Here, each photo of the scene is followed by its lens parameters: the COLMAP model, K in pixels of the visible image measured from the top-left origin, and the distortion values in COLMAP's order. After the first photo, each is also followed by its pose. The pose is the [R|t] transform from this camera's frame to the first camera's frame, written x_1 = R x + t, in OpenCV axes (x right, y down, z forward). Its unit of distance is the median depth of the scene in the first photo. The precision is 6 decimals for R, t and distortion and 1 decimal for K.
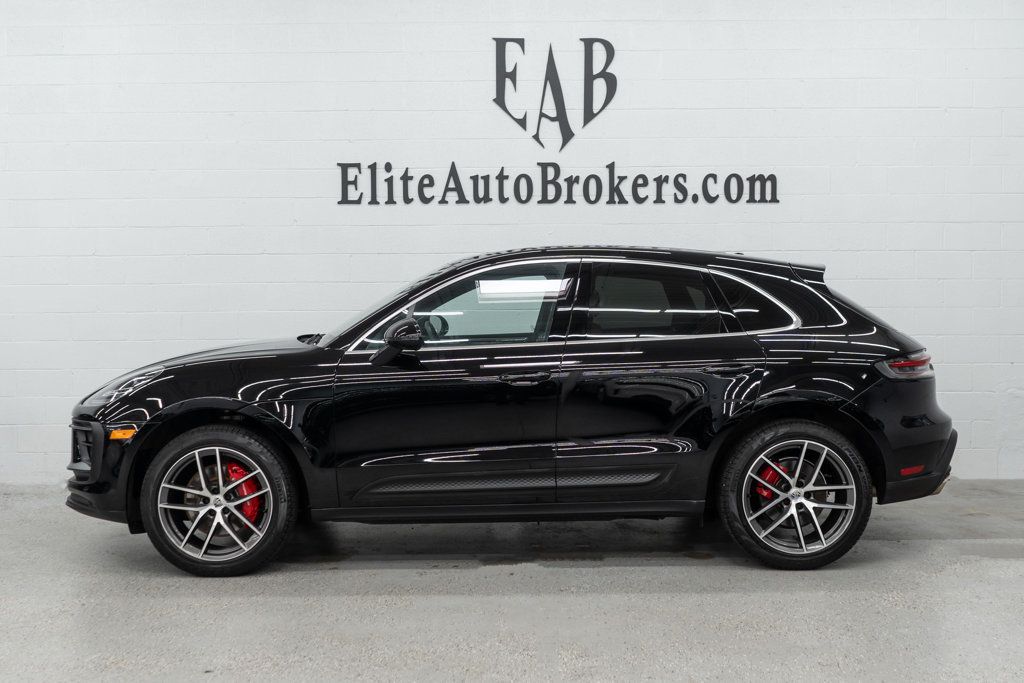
lens RADIAL K [[1213.7, 0, 521.3], [0, 1213.7, 347.1], [0, 0, 1]] dist [-0.023869, 0.000000]
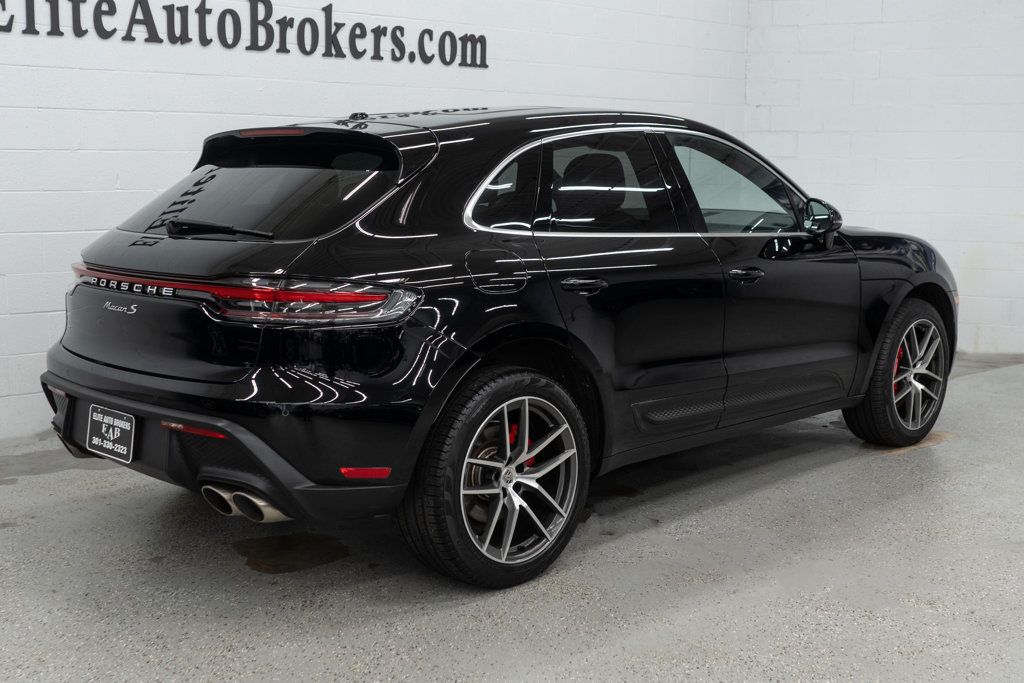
lens RADIAL K [[1213.7, 0, 509.7], [0, 1213.7, 333.1], [0, 0, 1]] dist [-0.023869, 0.000000]
pose [[0.748641, -0.080711, 0.658045, -0.381665], [0.019524, 0.994815, 0.099806, -0.013125], [-0.662688, -0.061871, 0.746335, 0.306054]]
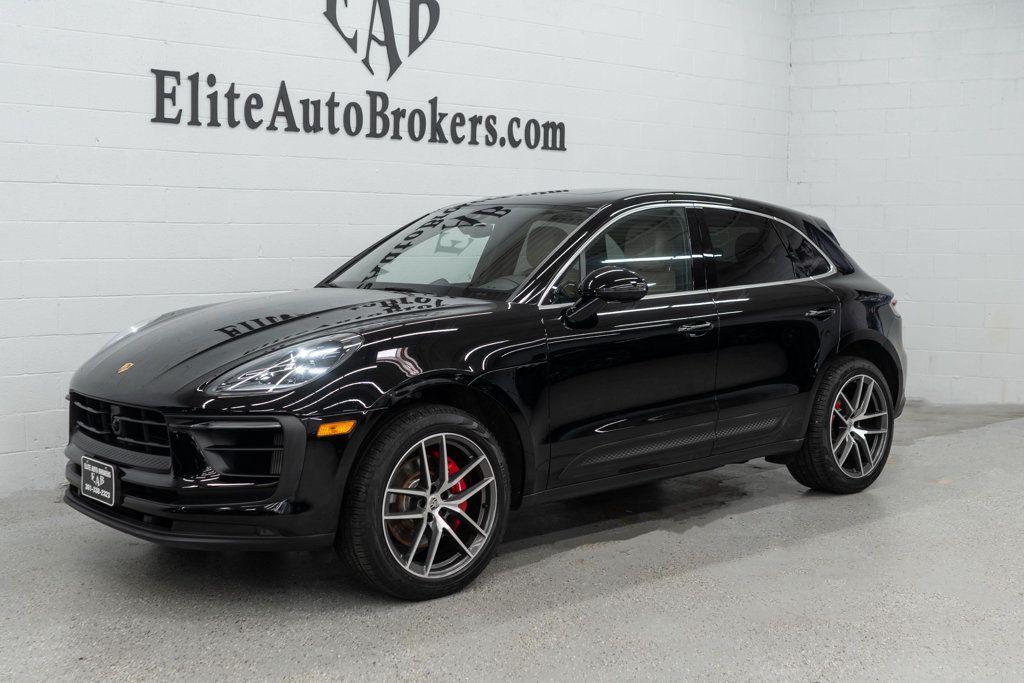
lens RADIAL K [[1213.7, 0, 507.0], [0, 1213.7, 332.4], [0, 0, 1]] dist [-0.023869, 0.000000]
pose [[0.755200, -0.042604, 0.654108, -0.496054], [0.022594, 0.998985, 0.038980, -0.007826], [-0.655104, -0.014659, 0.755396, 0.261018]]
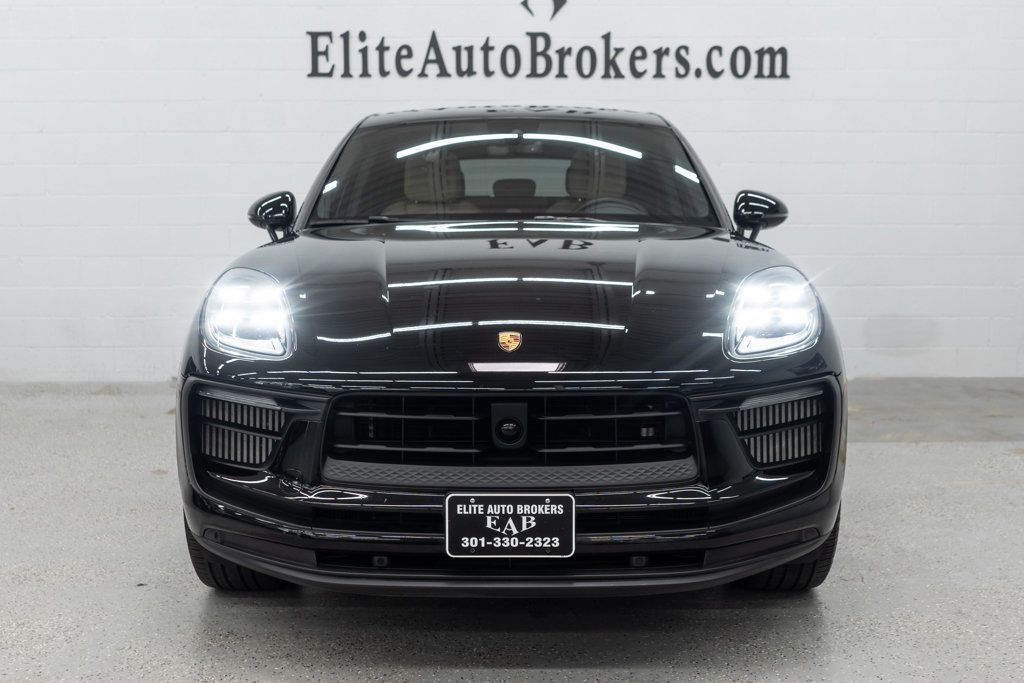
lens RADIAL K [[1213.7, 0, 519.3], [0, 1213.7, 348.9], [0, 0, 1]] dist [-0.023869, 0.000000]
pose [[0.999963, 0.004710, 0.007256, 0.002734], [-0.005250, 0.997073, 0.076280, 0.016005], [-0.006876, -0.076315, 0.997060, 0.073255]]
